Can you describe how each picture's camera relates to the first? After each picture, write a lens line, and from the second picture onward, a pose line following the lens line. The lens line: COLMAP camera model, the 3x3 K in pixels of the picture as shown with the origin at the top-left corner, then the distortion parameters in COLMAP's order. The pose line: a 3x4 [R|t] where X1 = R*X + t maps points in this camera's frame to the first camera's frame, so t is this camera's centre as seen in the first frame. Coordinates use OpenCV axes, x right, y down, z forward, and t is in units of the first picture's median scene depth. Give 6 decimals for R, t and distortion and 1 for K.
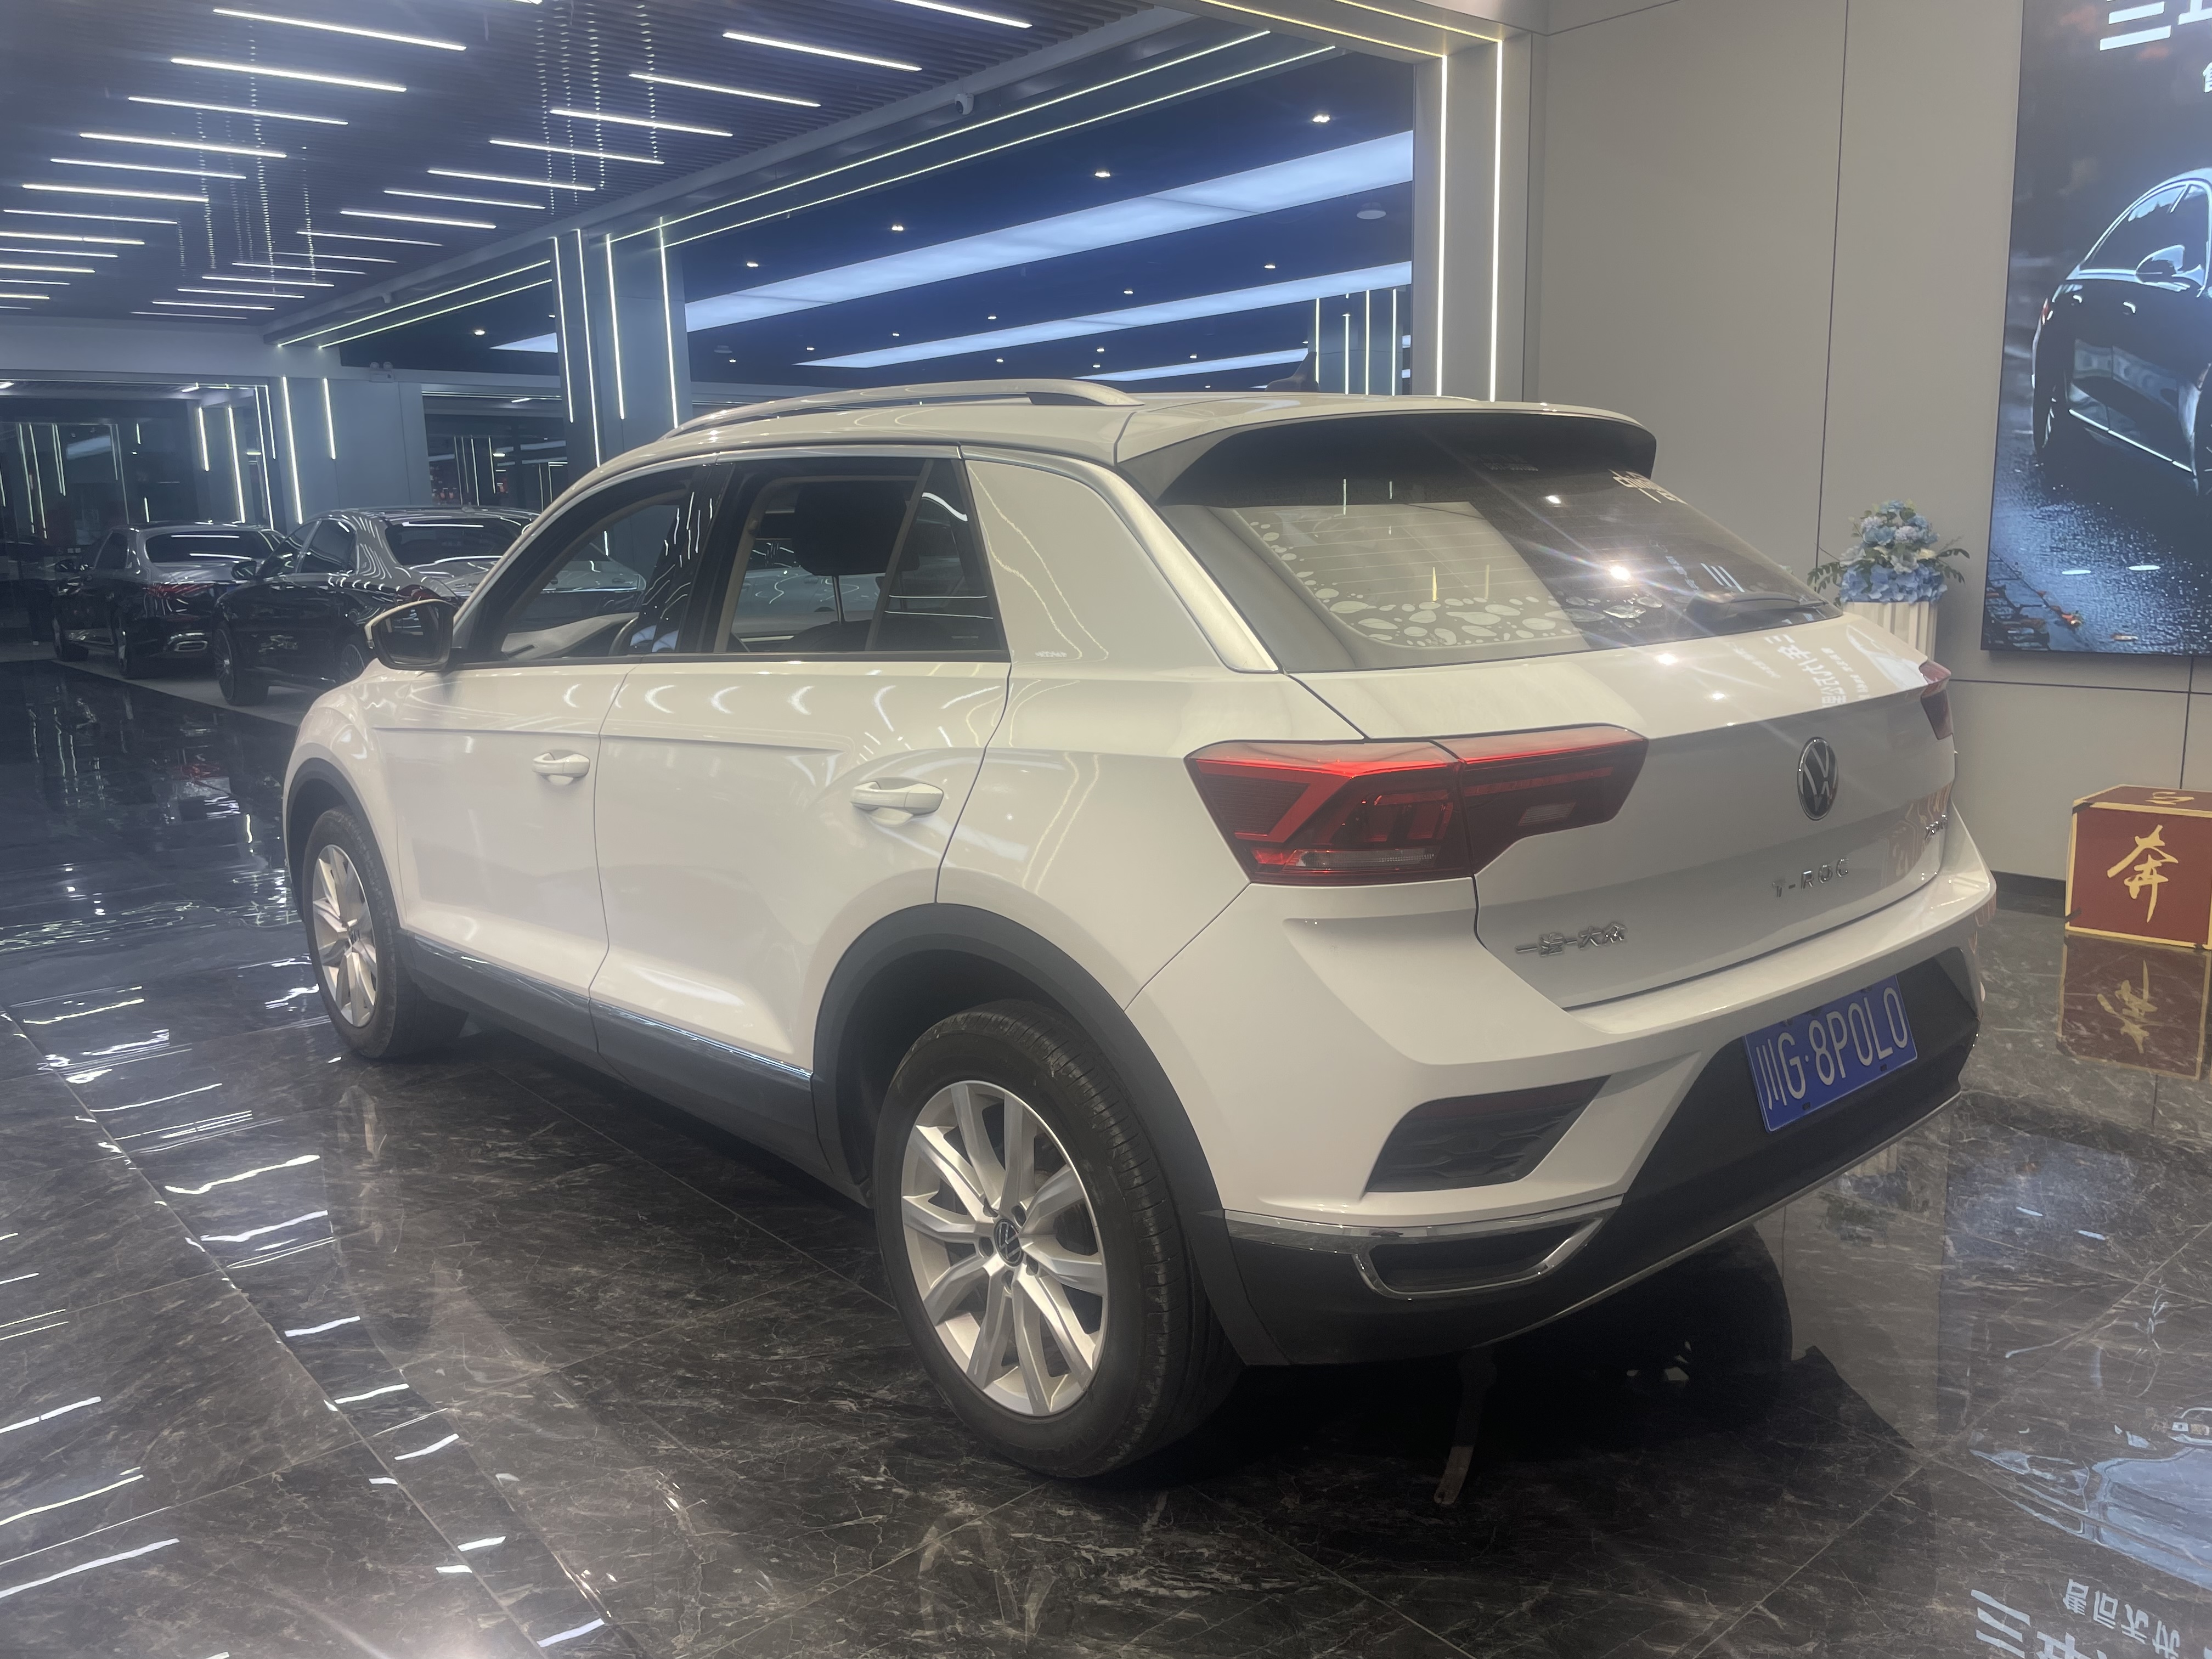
lens RADIAL K [[1677.1, 0, 1141.5], [0, 1677.1, 841.2], [0, 0, 1]] dist [0.033180, -0.033270]
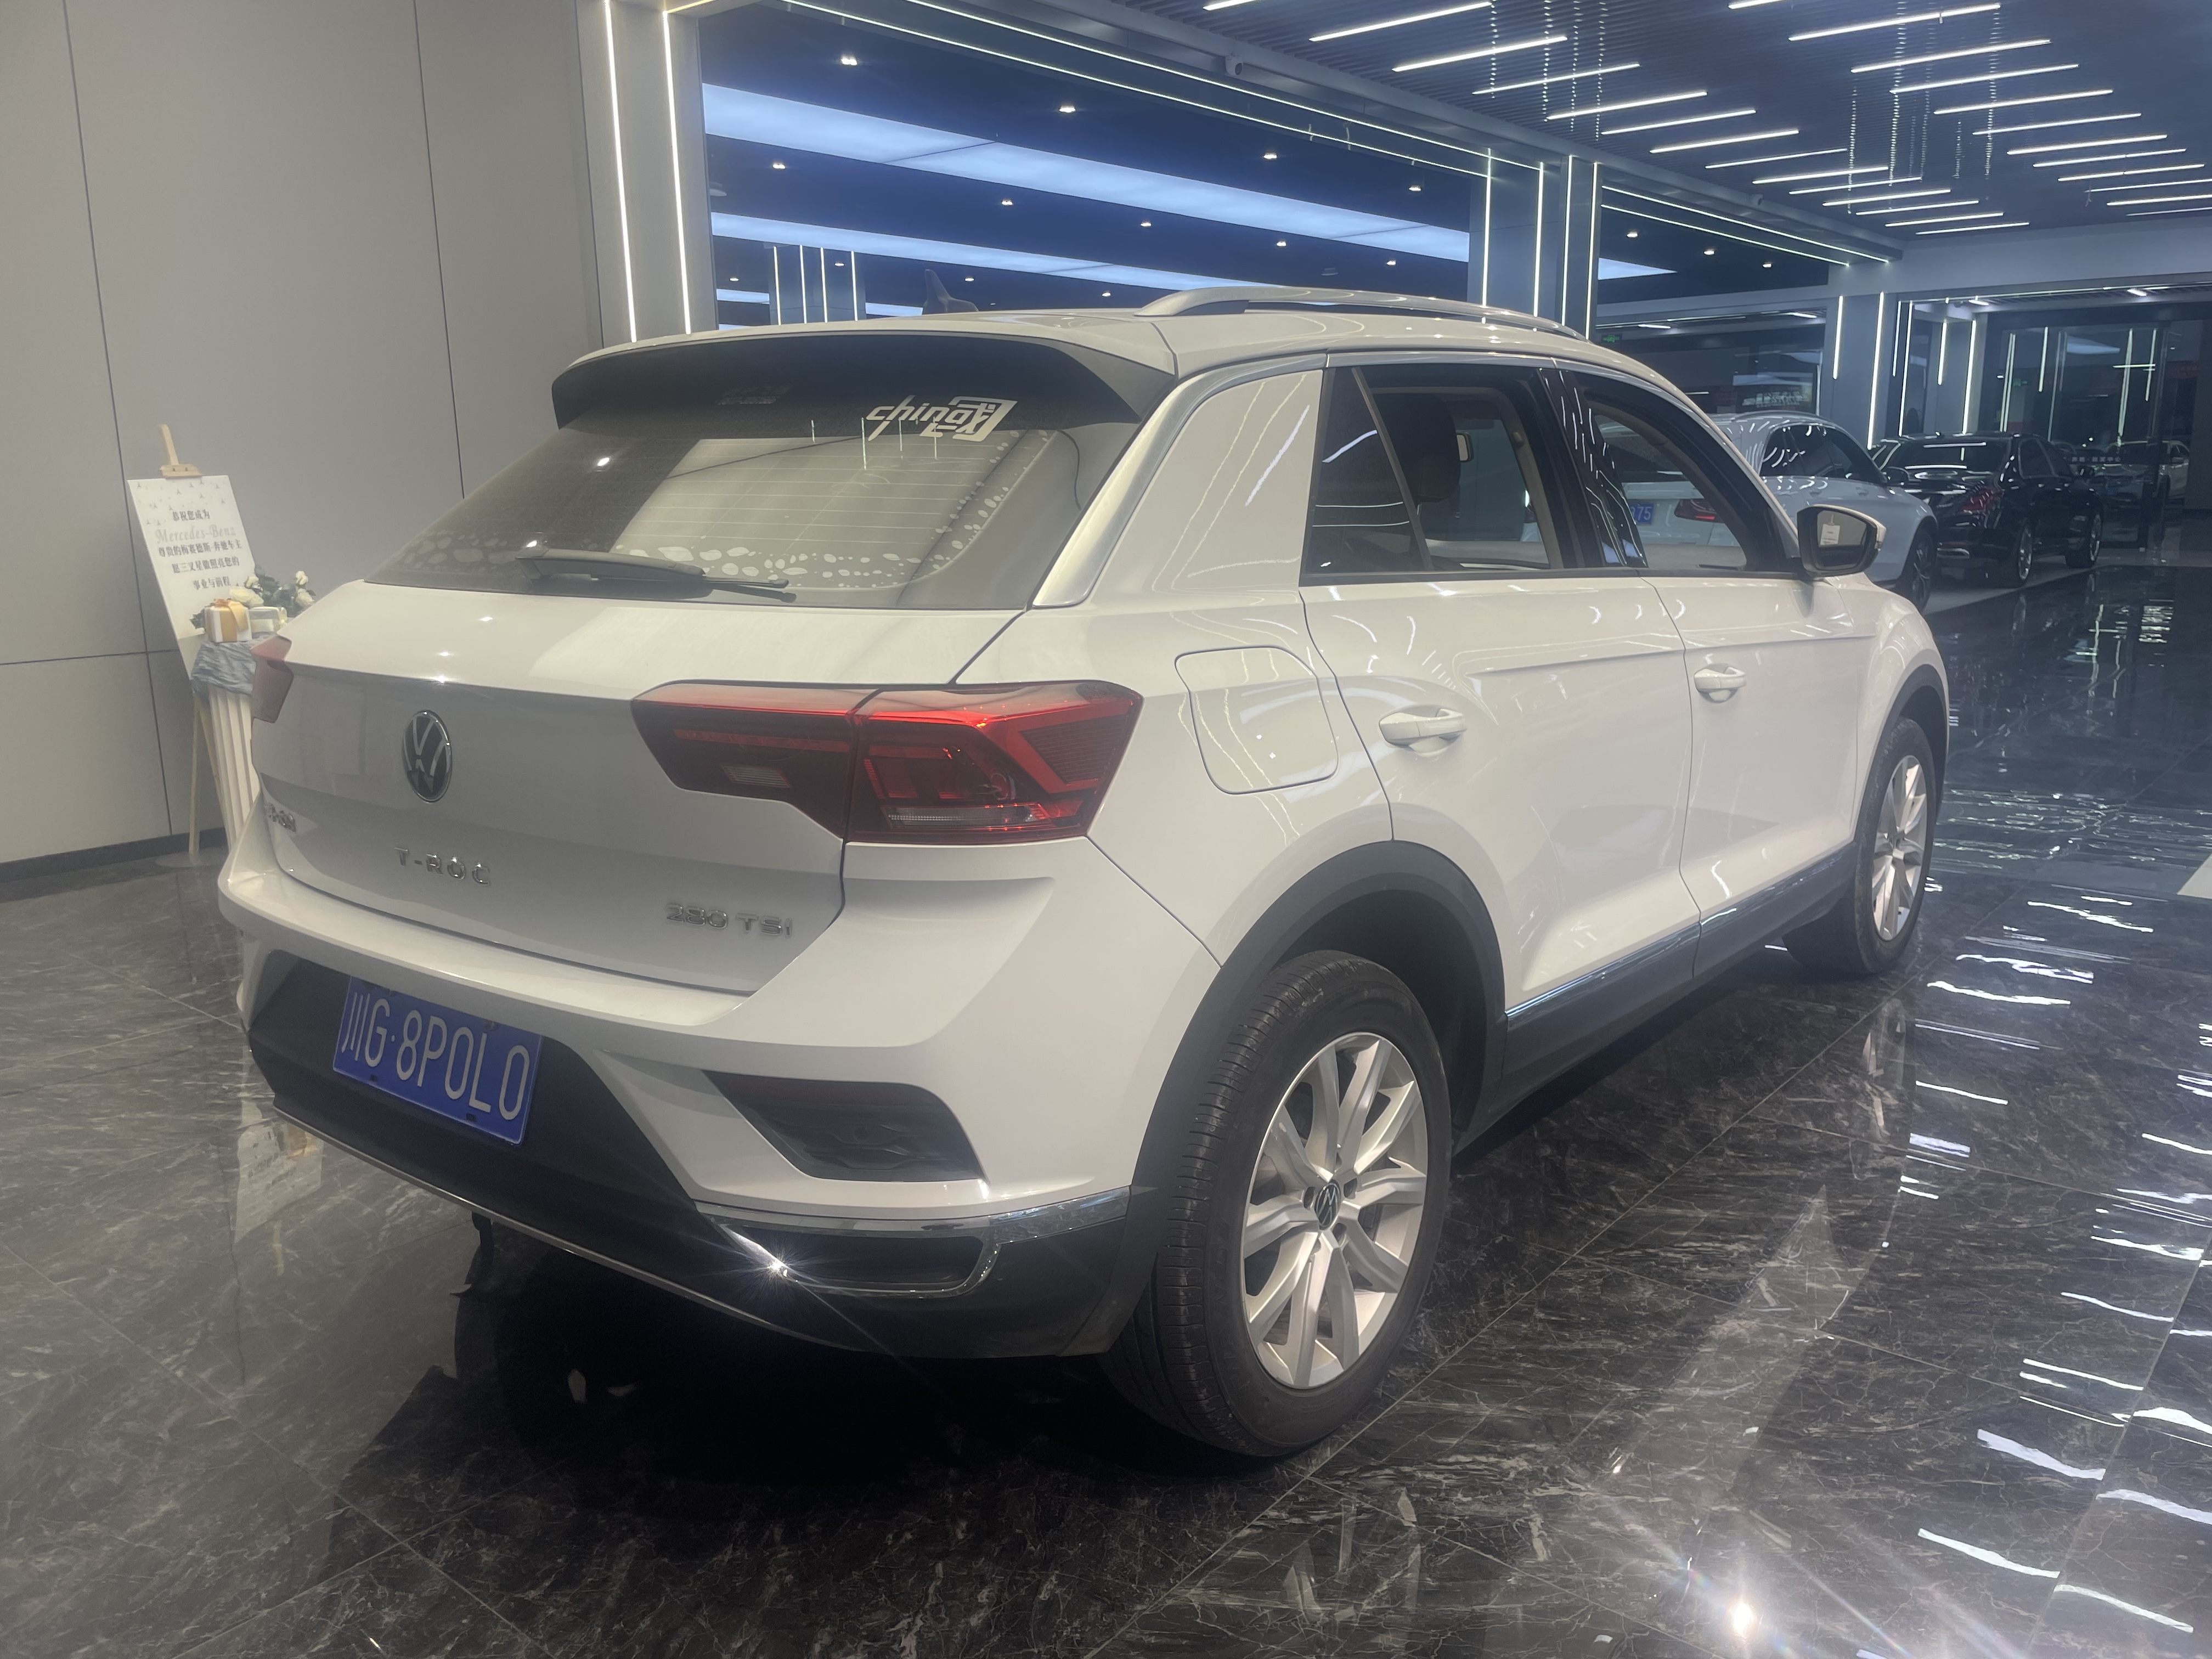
lens RADIAL K [[1677.1, 0, 1120.5], [0, 1677.1, 841.8], [0, 0, 1]] dist [0.033180, -0.033270]
pose [[0.162182, 0.225733, -0.960594, 1.254653], [-0.167725, 0.965623, 0.198596, -0.219787], [0.972402, 0.128907, 0.194468, 1.112761]]
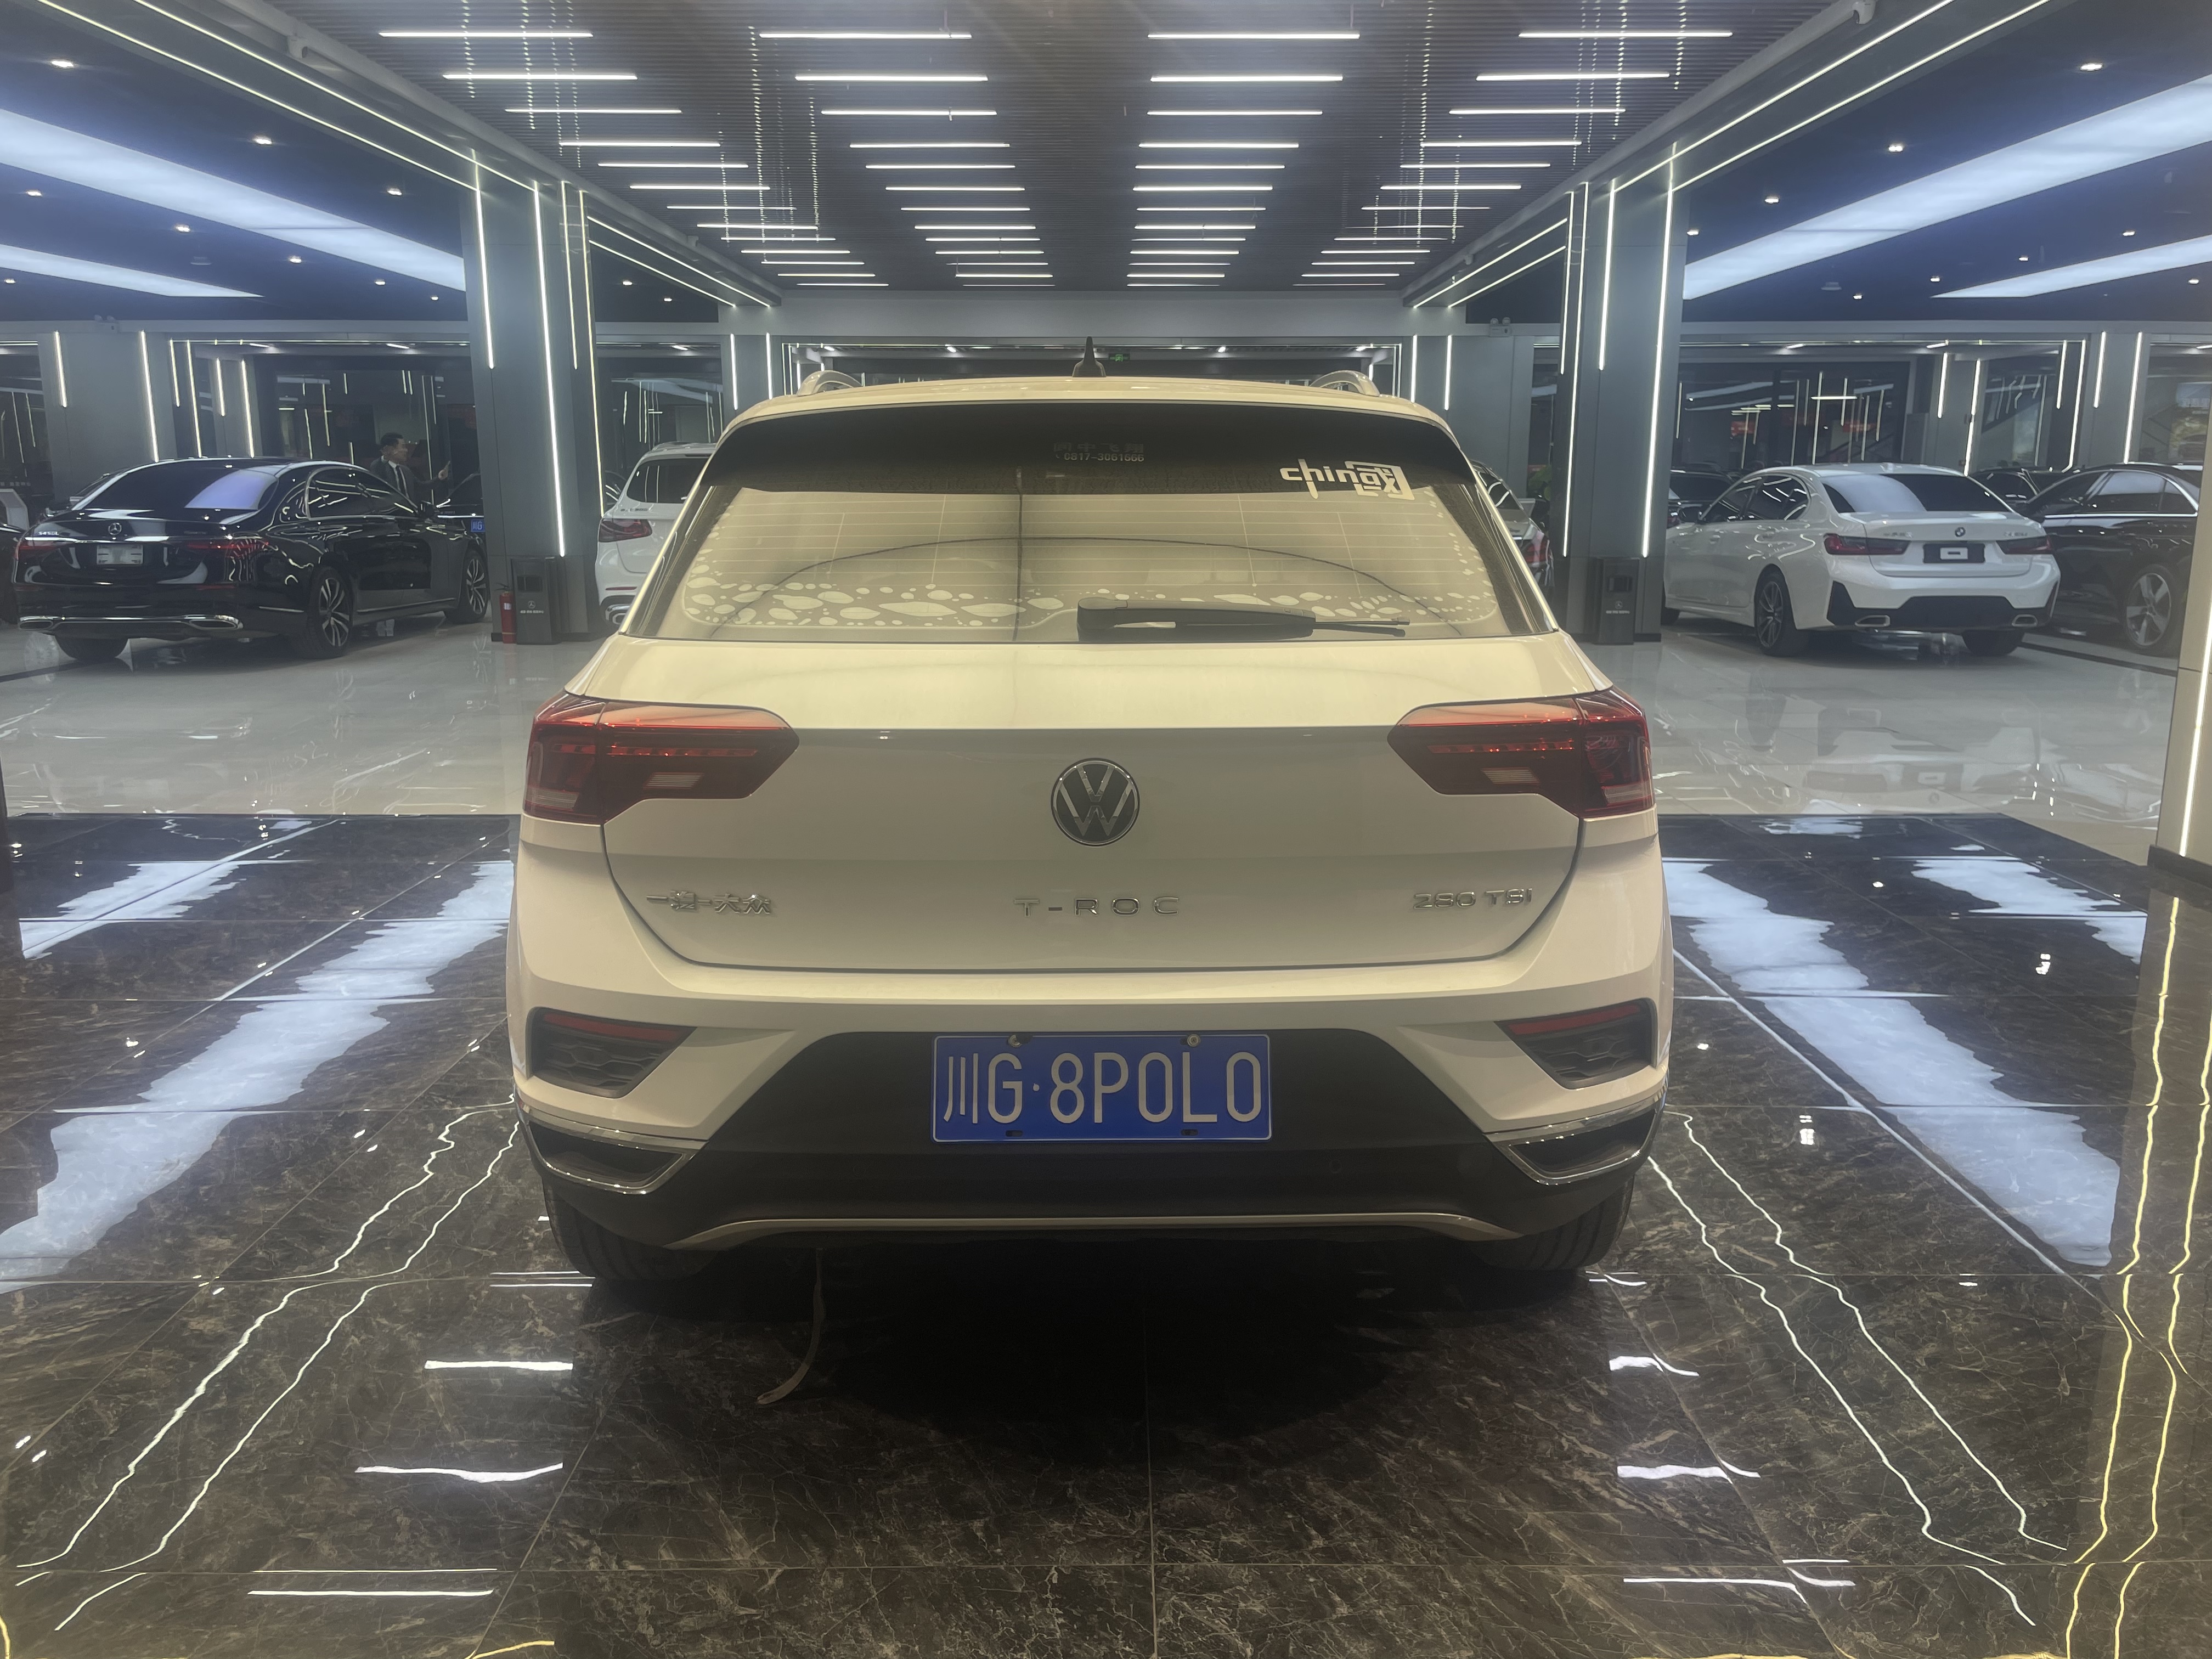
lens RADIAL K [[1677.1, 0, 1111.6], [0, 1677.1, 818.9], [0, 0, 1]] dist [0.033180, -0.033270]
pose [[0.750469, 0.148762, -0.643946, 0.944733], [-0.135127, 0.988293, 0.070832, -0.088254], [0.646944, 0.033857, 0.761785, 0.275566]]
